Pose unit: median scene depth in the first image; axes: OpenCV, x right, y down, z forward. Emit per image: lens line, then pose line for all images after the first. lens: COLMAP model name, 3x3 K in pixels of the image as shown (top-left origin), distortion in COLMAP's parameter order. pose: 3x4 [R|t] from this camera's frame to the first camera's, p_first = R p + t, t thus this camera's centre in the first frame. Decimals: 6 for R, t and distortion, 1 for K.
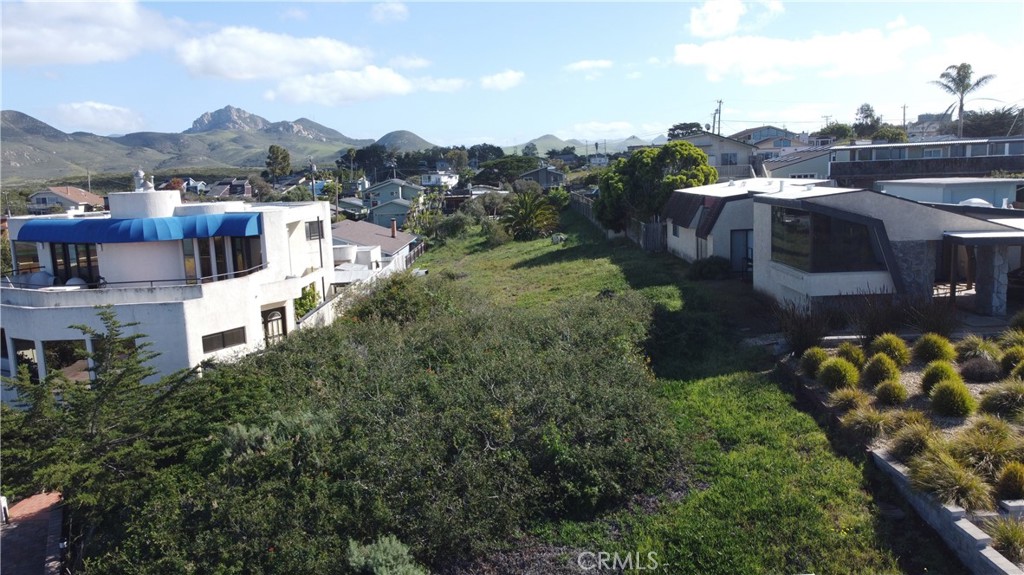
lens RADIAL K [[773.6, 0, 509.5], [0, 773.6, 289.4], [0, 0, 1]] dist [-0.004371, 0.004236]
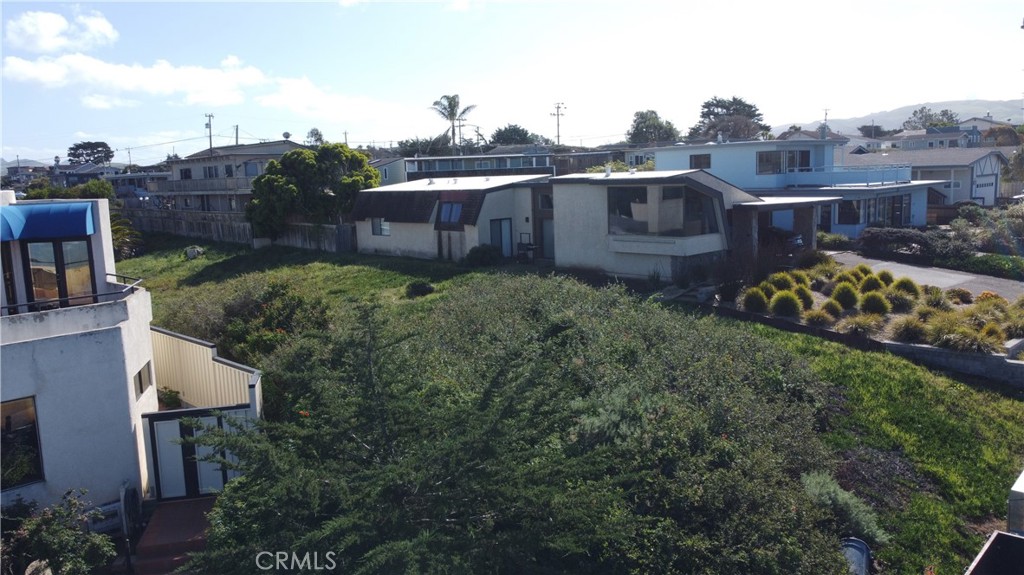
lens RADIAL K [[773.6, 0, 509.7], [0, 773.6, 285.1], [0, 0, 1]] dist [-0.004371, 0.004236]
pose [[0.713237, -0.085618, 0.695674, -0.280955], [0.114350, 0.993428, 0.005026, 0.006973], [-0.691532, 0.075965, 0.718340, 0.133044]]
